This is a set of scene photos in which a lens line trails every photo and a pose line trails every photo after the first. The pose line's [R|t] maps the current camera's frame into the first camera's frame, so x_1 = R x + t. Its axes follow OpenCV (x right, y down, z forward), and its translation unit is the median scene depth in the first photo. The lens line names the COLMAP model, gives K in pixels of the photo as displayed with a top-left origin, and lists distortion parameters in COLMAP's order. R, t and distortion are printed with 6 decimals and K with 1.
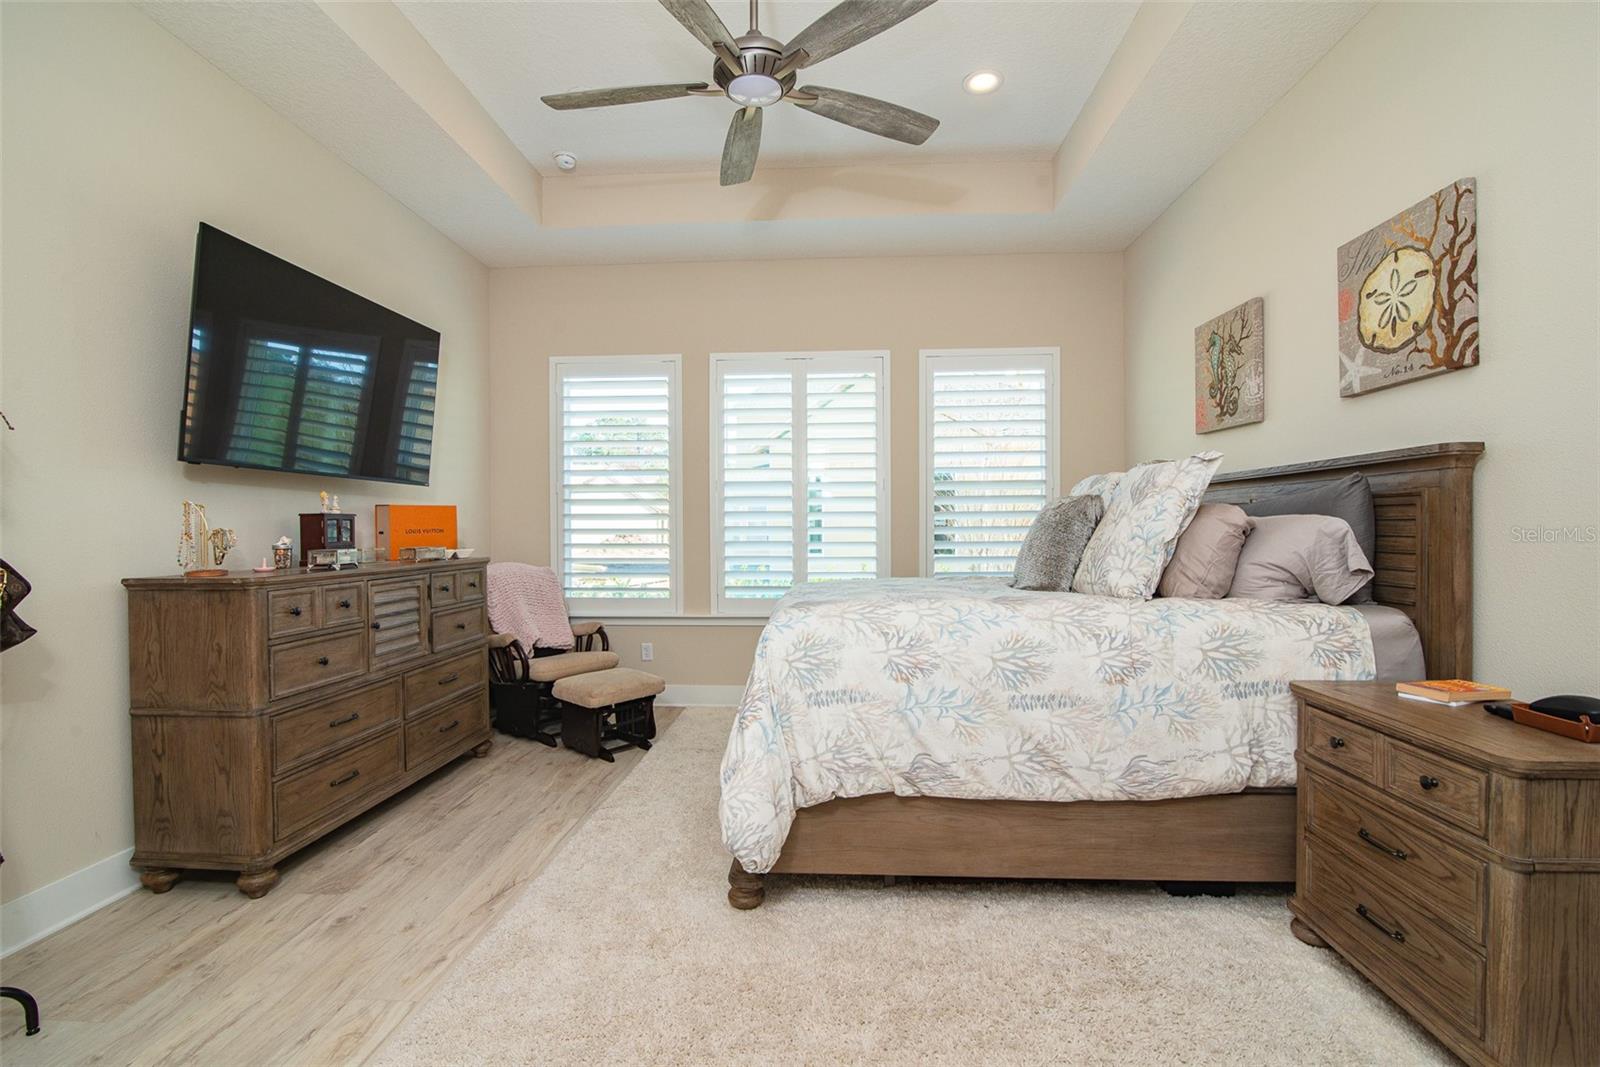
lens RADIAL K [[730.2, 0, 795.4], [0, 730.2, 531.5], [0, 0, 1]] dist [-0.015576, 0.000681]
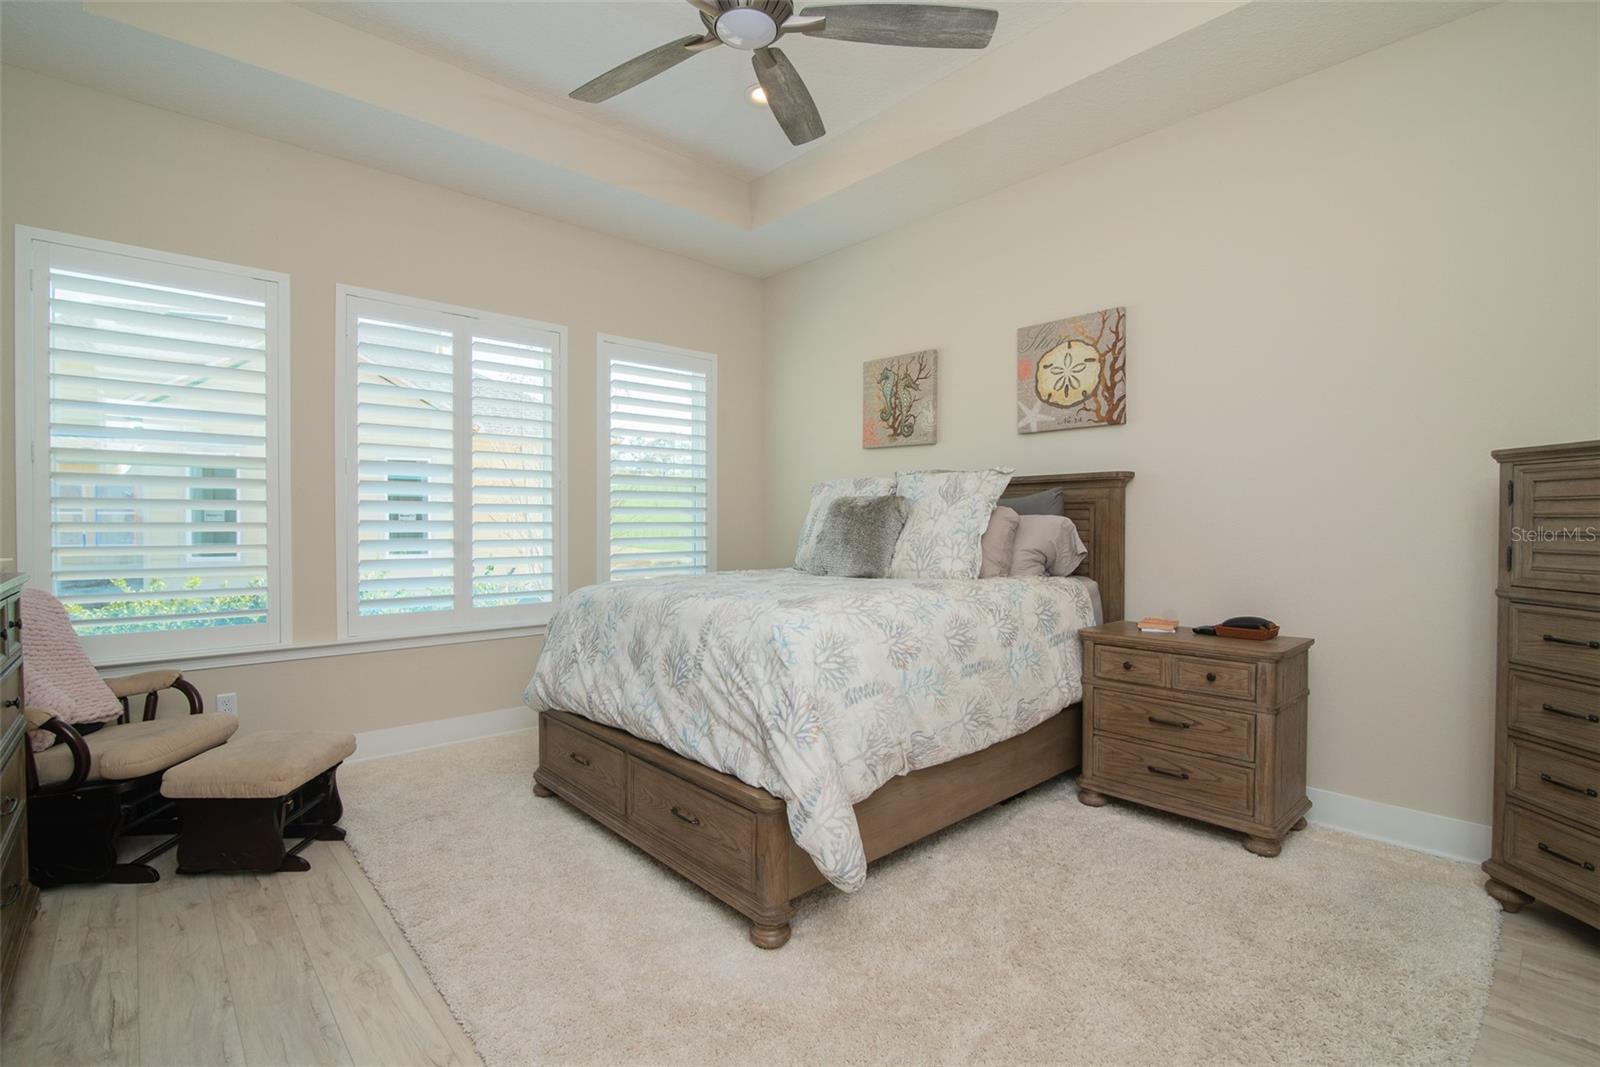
lens RADIAL K [[730.2, 0, 795.4], [0, 730.2, 531.5], [0, 0, 1]] dist [-0.015576, 0.000681]
pose [[0.699095, -0.003530, 0.715020, -0.678903], [0.000137, 0.999988, 0.004803, 0.002553], [-0.715029, -0.003259, 0.699087, 0.351325]]
